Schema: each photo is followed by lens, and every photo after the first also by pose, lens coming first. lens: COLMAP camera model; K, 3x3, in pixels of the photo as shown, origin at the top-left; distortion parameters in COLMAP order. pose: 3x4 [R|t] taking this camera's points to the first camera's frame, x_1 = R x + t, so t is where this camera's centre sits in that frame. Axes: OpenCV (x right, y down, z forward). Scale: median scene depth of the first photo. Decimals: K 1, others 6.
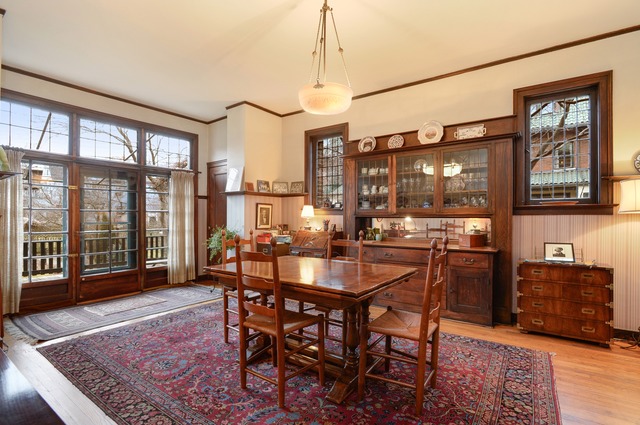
lens RADIAL K [[313.4, 0, 323.6], [0, 313.4, 216.3], [0, 0, 1]] dist [-0.001325, -0.000073]
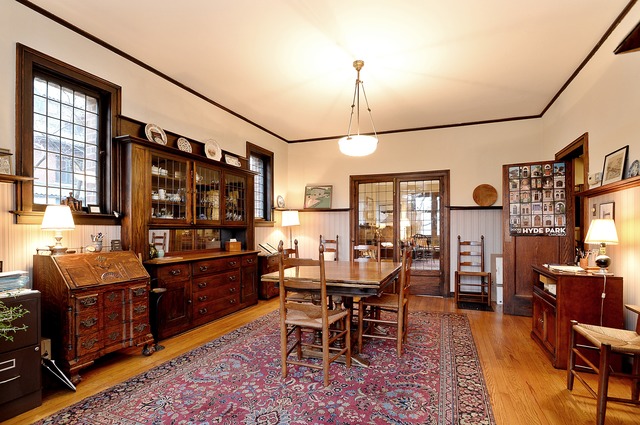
lens RADIAL K [[313.4, 0, 323.6], [0, 313.4, 216.3], [0, 0, 1]] dist [-0.001325, -0.000073]
pose [[-0.236547, 0.037394, 0.970900, -0.939834], [0.007143, 0.999299, -0.036747, 0.006010], [-0.971594, -0.001757, -0.236648, 1.033728]]
